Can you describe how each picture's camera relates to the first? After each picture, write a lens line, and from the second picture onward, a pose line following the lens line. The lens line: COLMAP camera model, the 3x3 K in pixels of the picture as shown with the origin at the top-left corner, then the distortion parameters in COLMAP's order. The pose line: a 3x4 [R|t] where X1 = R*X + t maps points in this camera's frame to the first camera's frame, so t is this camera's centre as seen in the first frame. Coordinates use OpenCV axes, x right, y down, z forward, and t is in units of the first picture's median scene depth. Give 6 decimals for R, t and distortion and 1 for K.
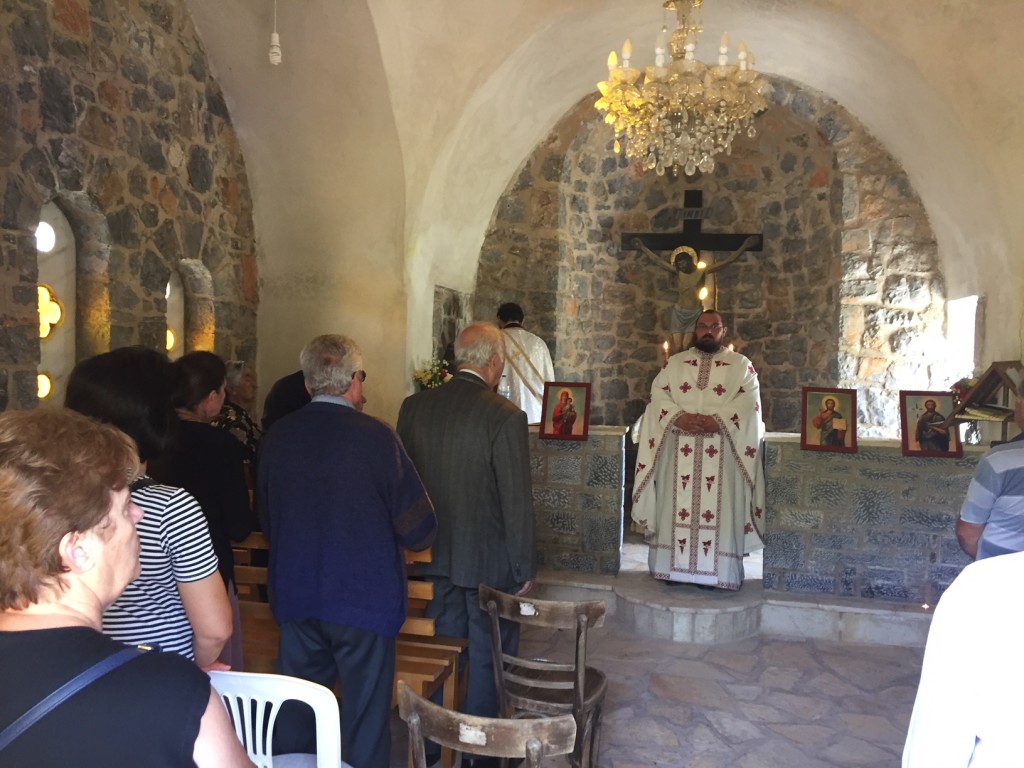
lens RADIAL K [[873.9, 0, 512.0], [0, 873.9, 384.0], [0, 0, 1]] dist [0.096688, -0.147165]
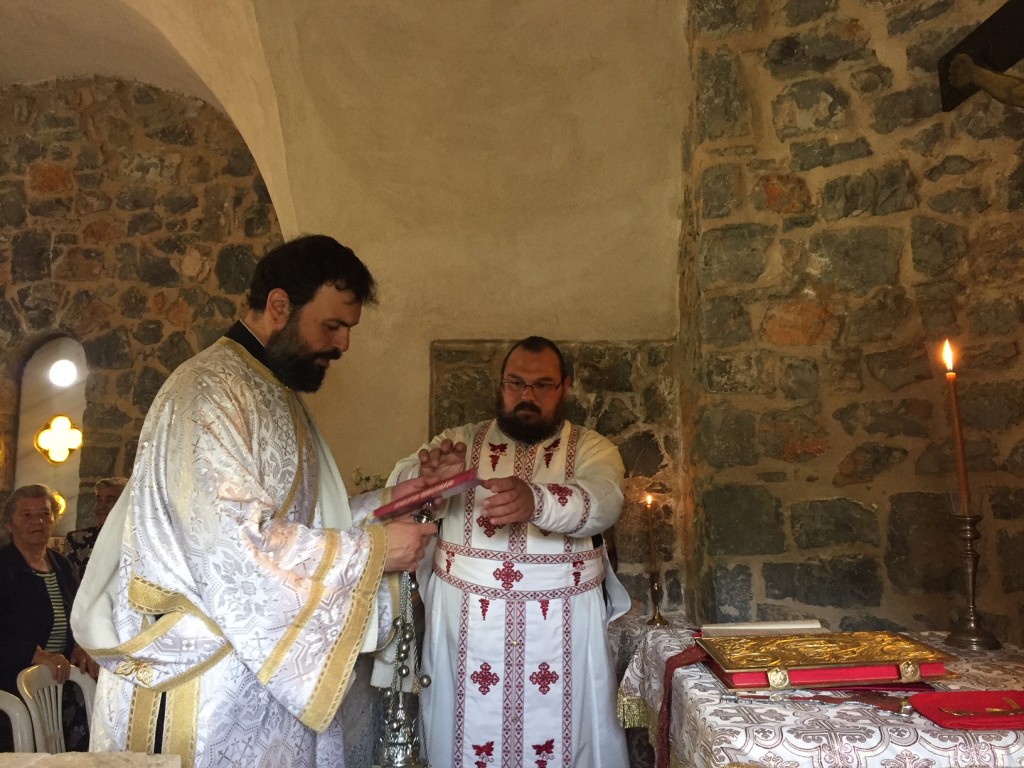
lens RADIAL K [[873.9, 0, 512.0], [0, 873.9, 384.0], [0, 0, 1]] dist [0.096688, -0.147165]
pose [[0.181018, -0.138955, -0.973614, 0.620960], [-0.036084, 0.988363, -0.147769, -0.003754], [0.982818, 0.061881, 0.173897, 1.251361]]
